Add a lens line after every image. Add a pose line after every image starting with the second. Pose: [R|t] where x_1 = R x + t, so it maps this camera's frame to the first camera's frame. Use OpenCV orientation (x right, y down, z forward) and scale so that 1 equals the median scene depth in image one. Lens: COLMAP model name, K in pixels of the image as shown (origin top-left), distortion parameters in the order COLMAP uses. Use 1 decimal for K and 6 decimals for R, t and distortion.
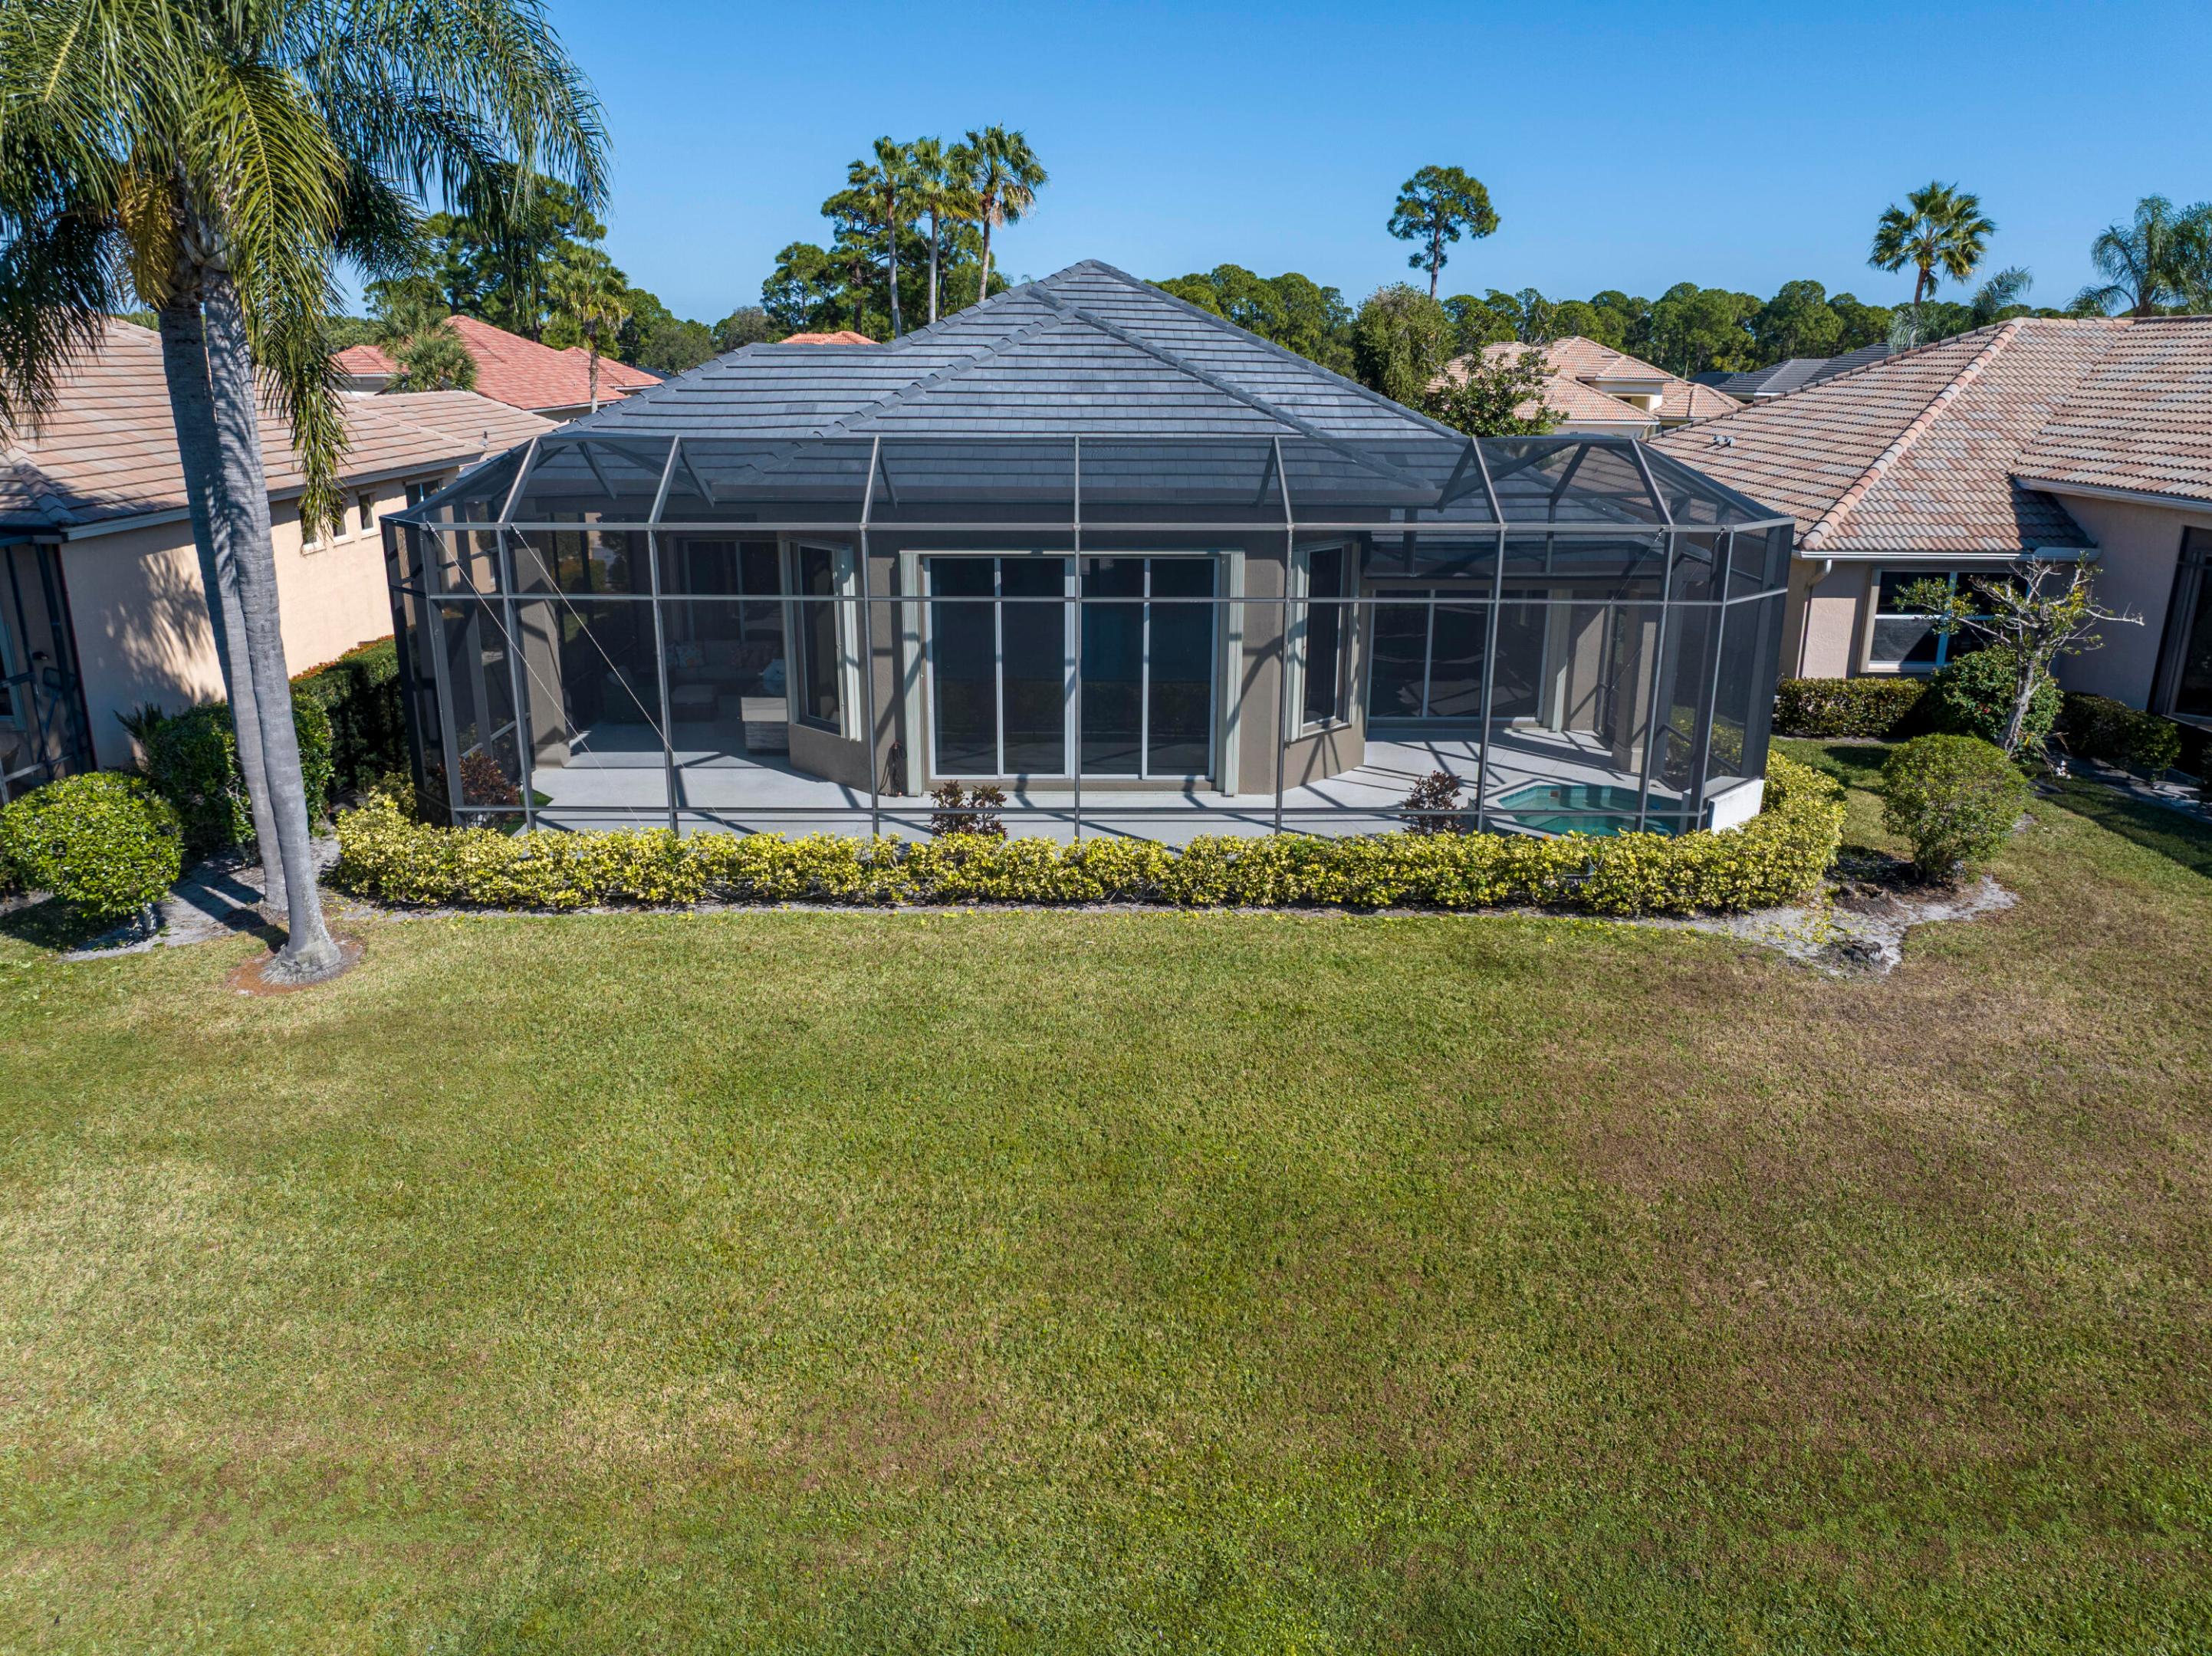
lens RADIAL K [[1561.4, 0, 1110.2], [0, 1561.4, 838.1], [0, 0, 1]] dist [-0.035700, 0.002243]
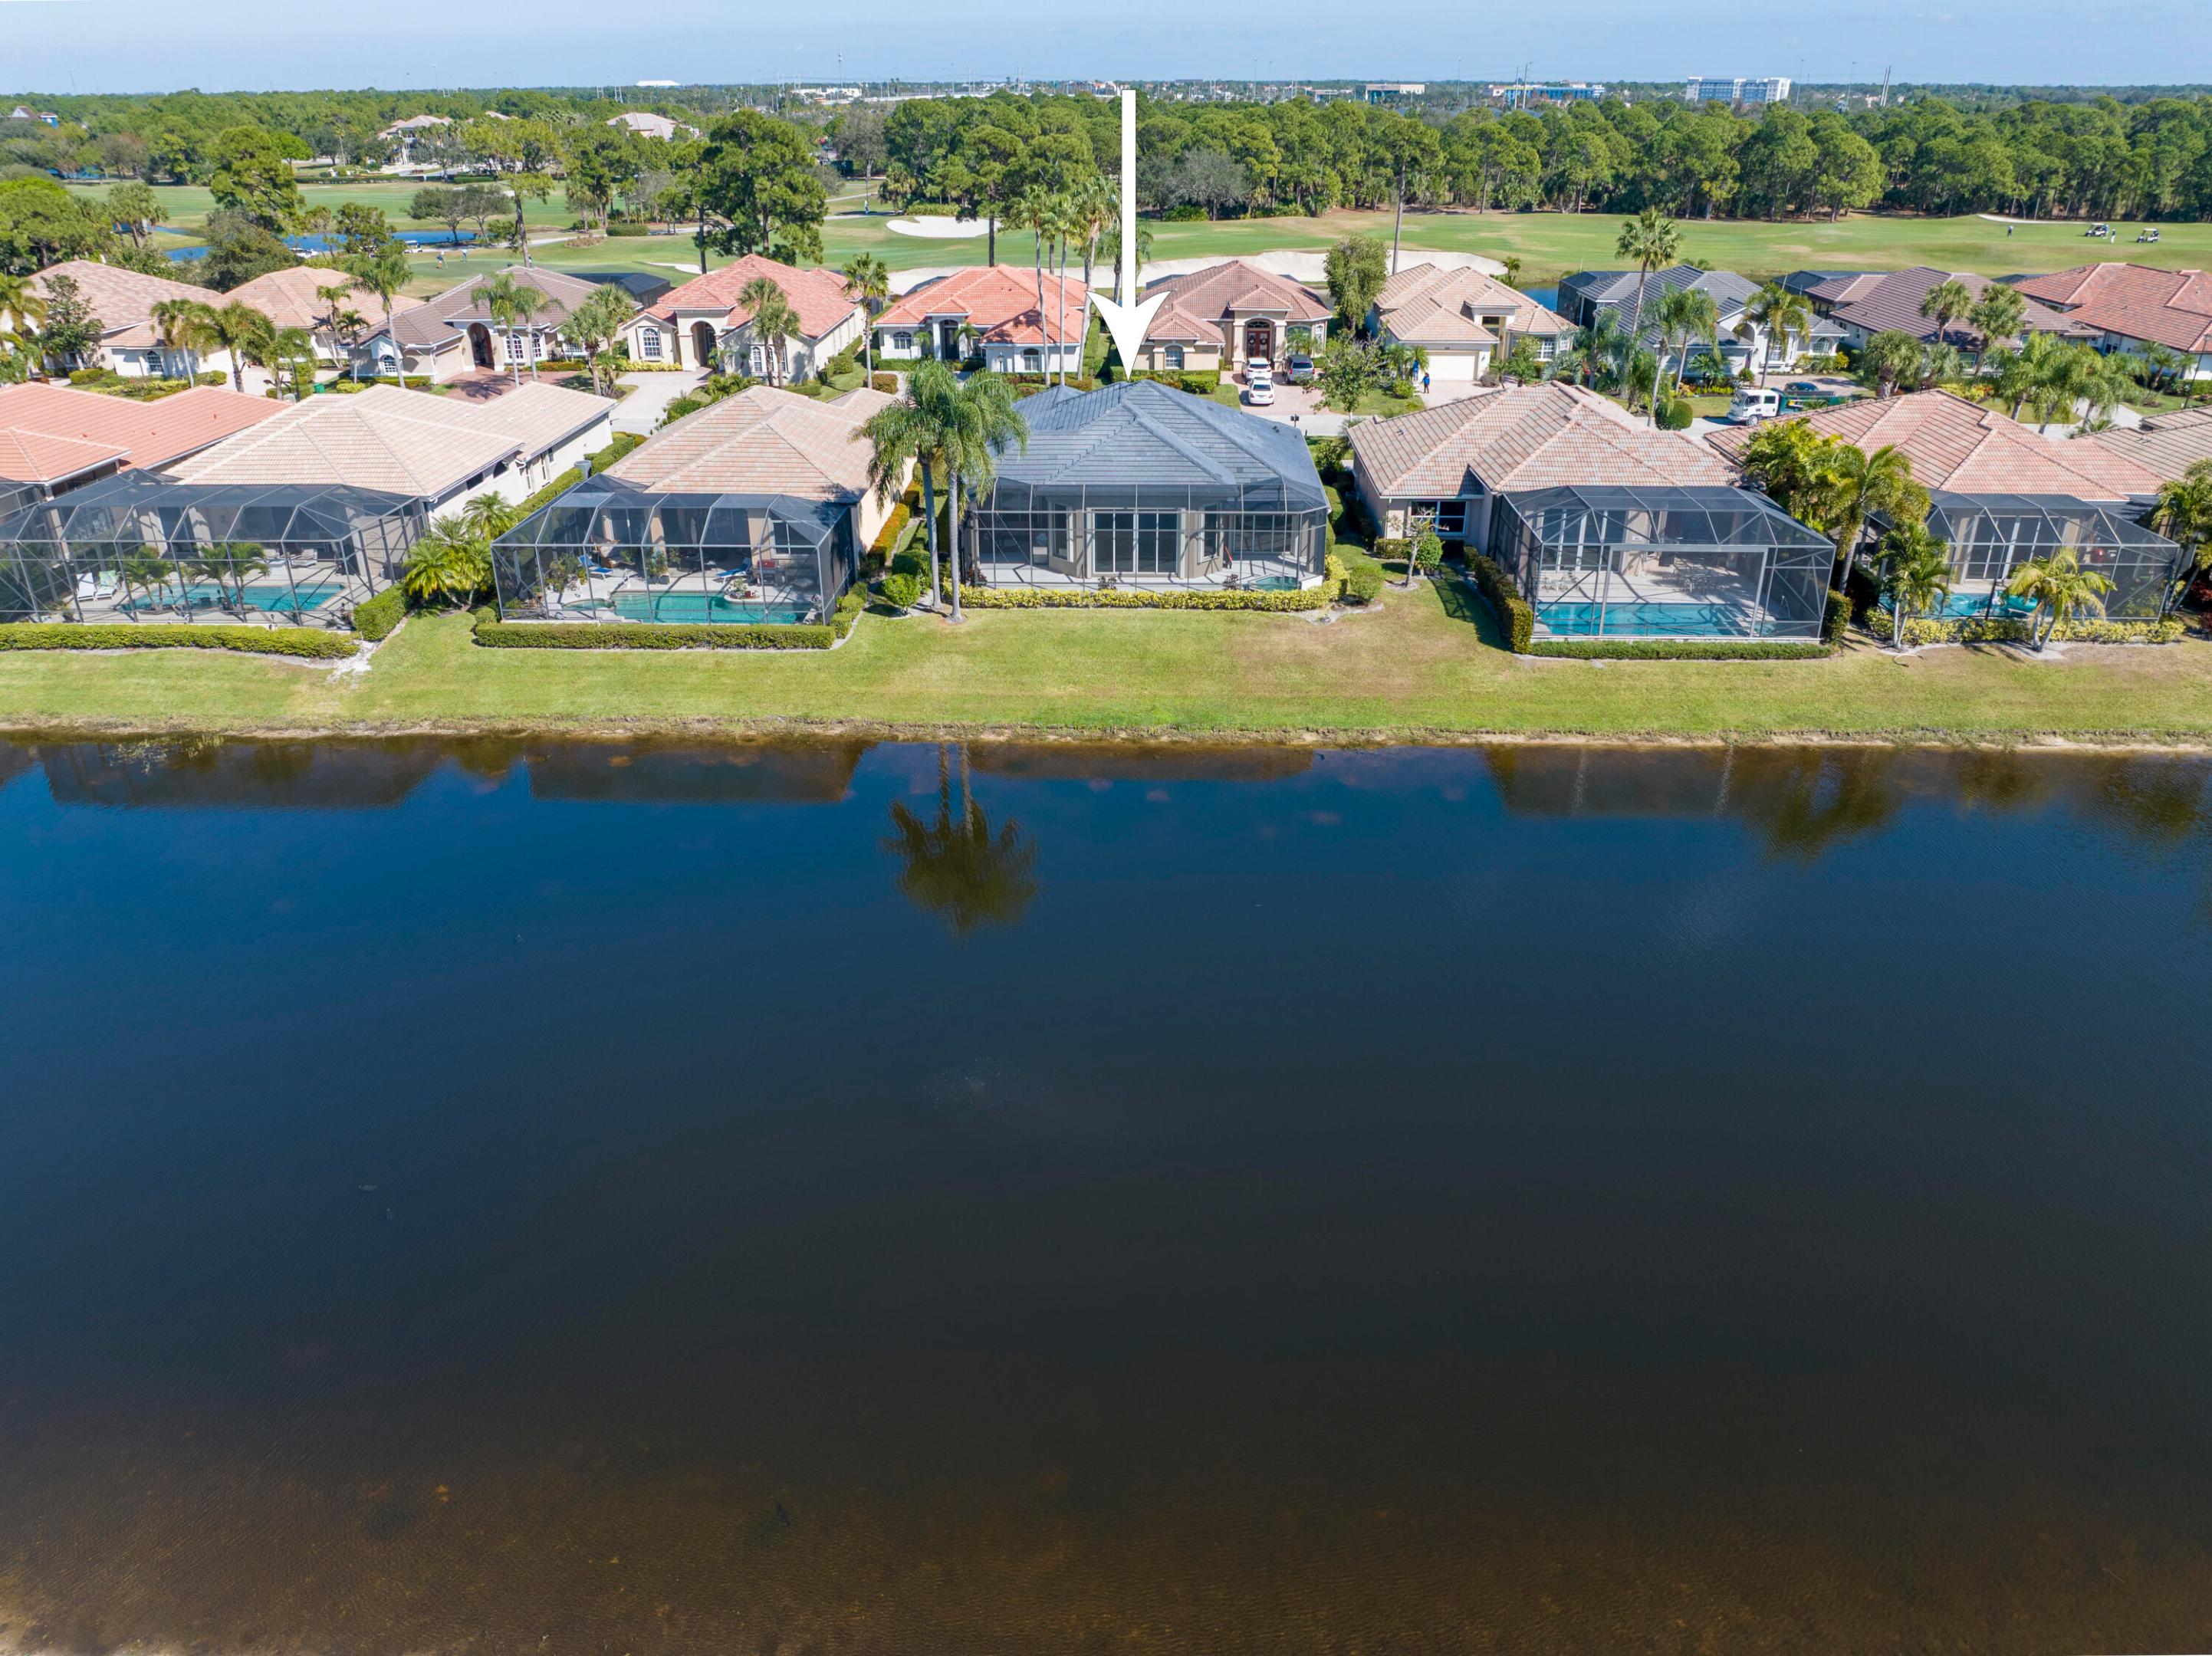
lens RADIAL K [[1561.4, 0, 1110.2], [0, 1561.4, 838.1], [0, 0, 1]] dist [-0.035700, 0.002243]
pose [[0.998800, 0.012773, -0.047276, 0.090517], [-0.005485, 0.988491, 0.151182, 0.018338], [0.048663, -0.150741, 0.987375, -2.483043]]
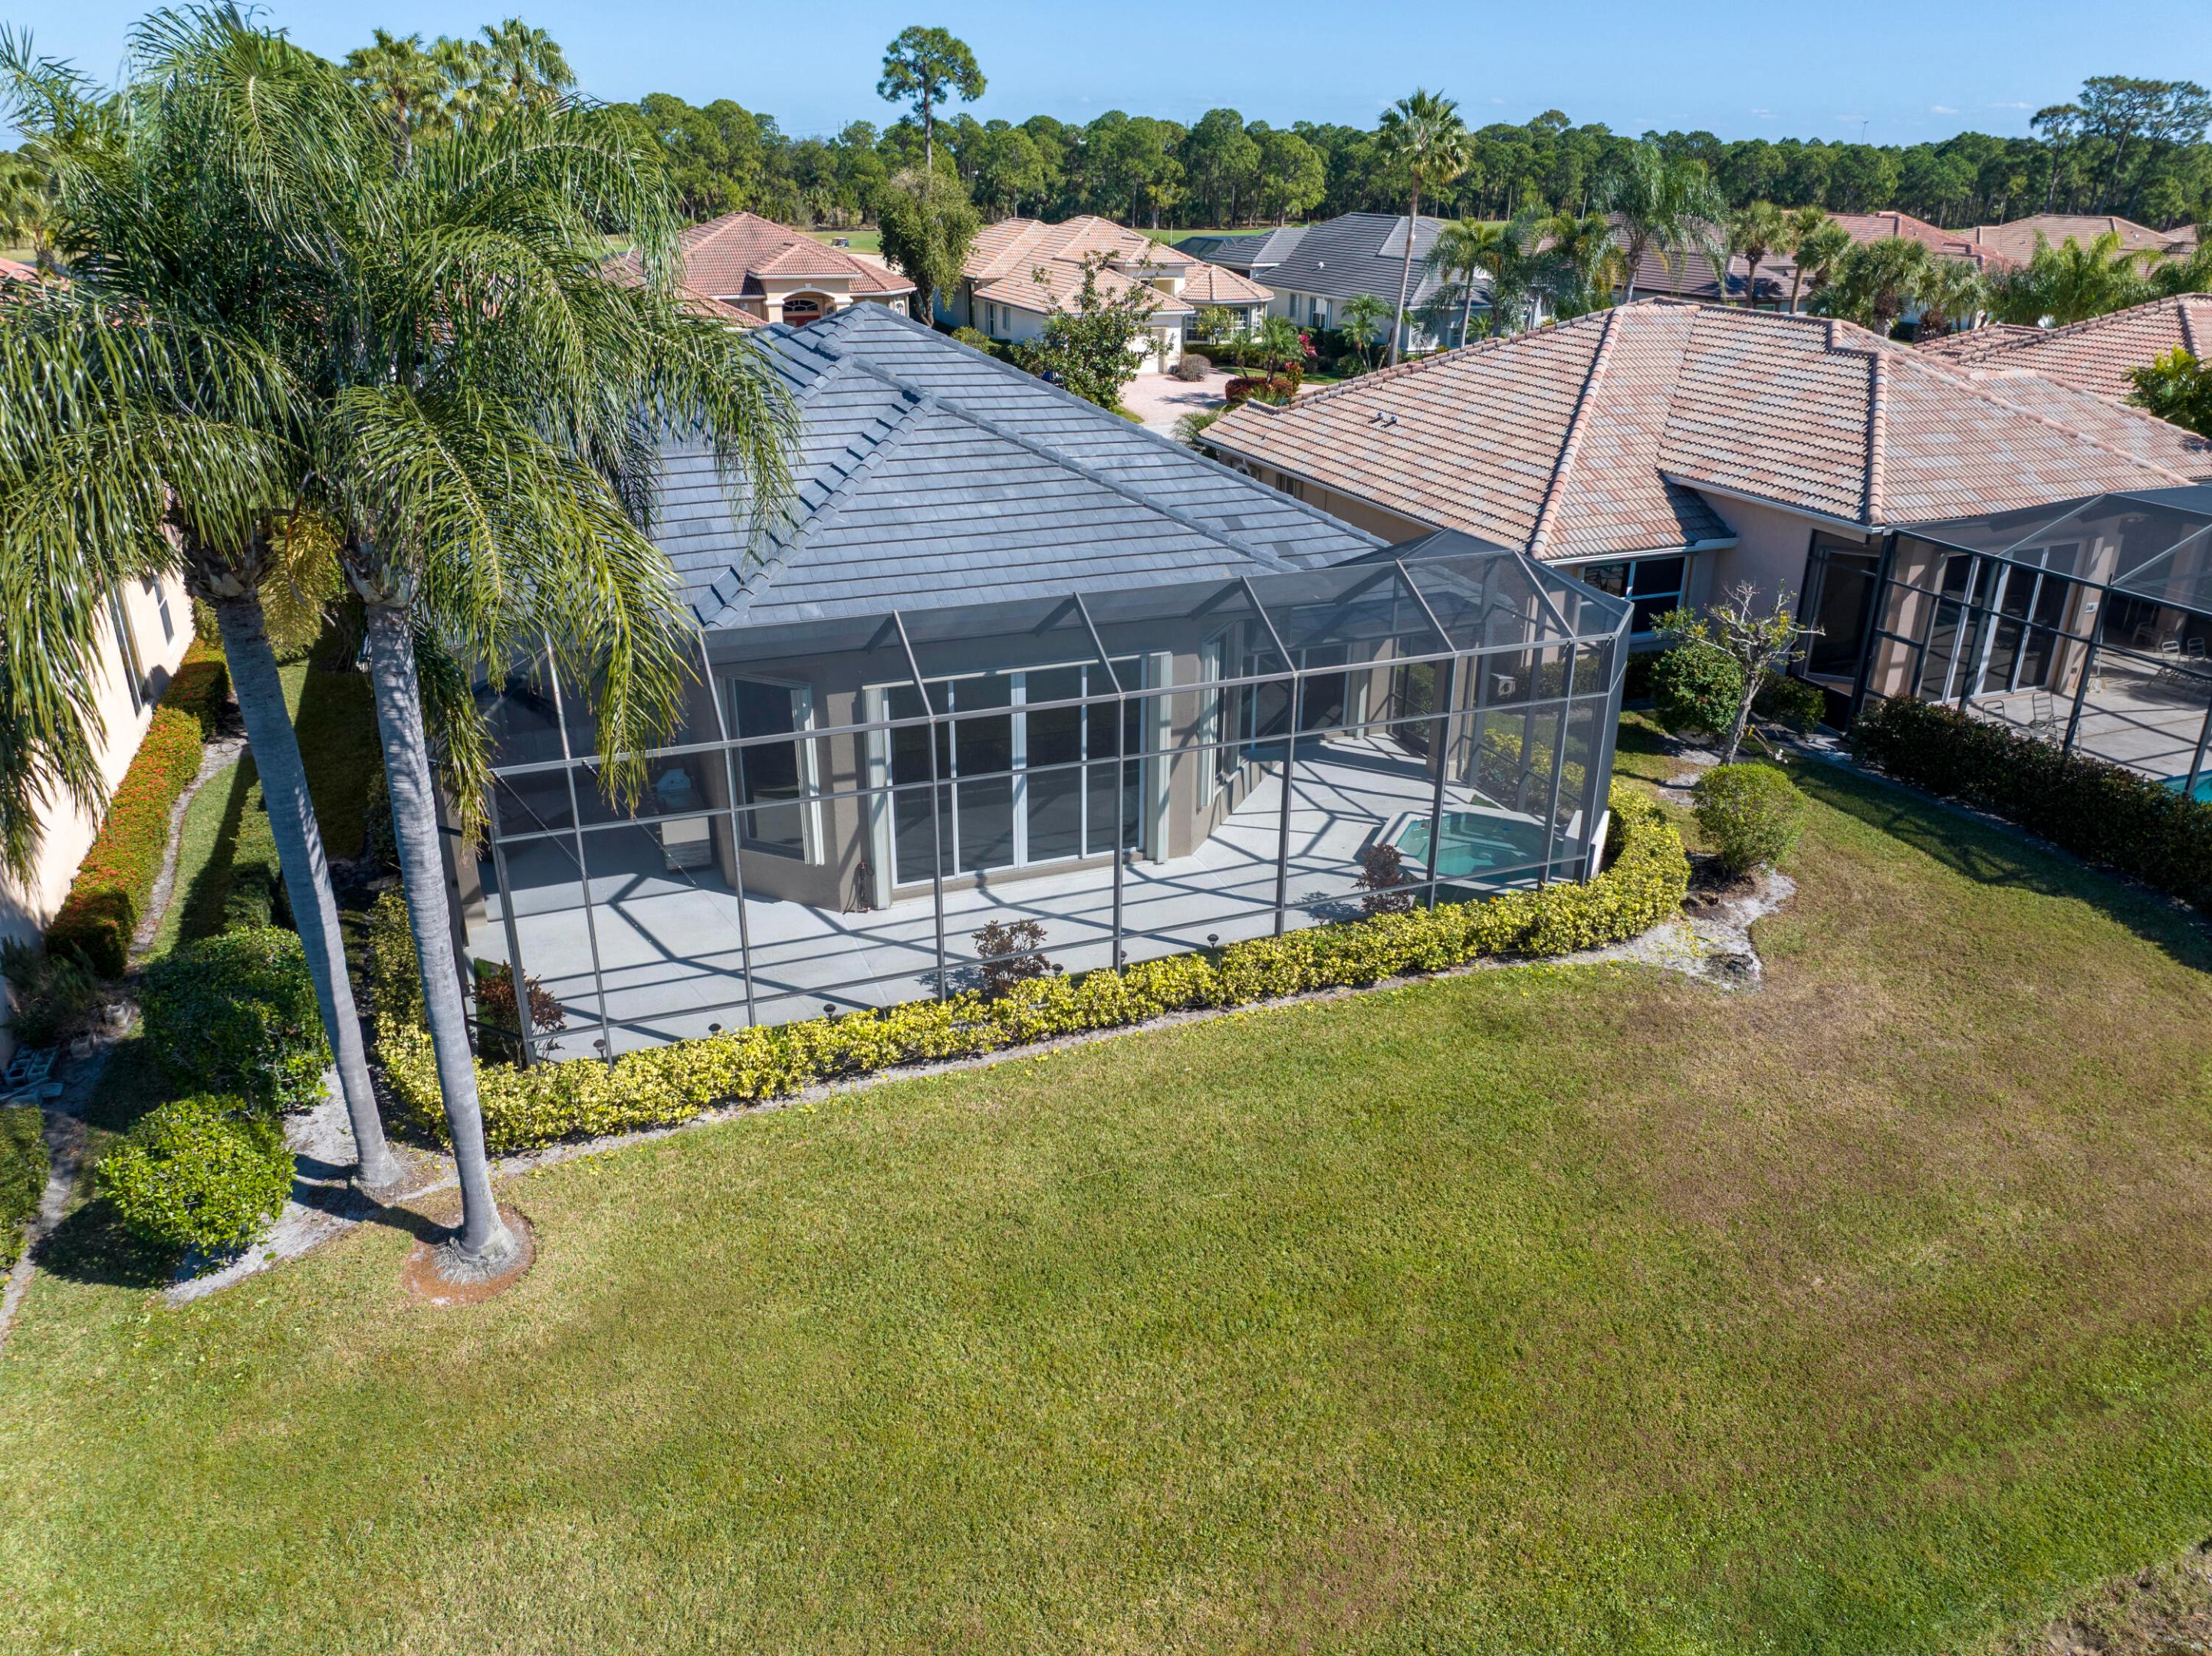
lens RADIAL K [[1561.5, 0, 1106.0], [0, 1561.5, 828.0], [0, 0, 1]] dist [-0.036917, -0.003439]
pose [[0.936982, -0.139094, 0.320495, -0.316966], [0.103914, 0.986768, 0.124459, -0.196819], [-0.333566, -0.083312, 0.939038, -0.027283]]
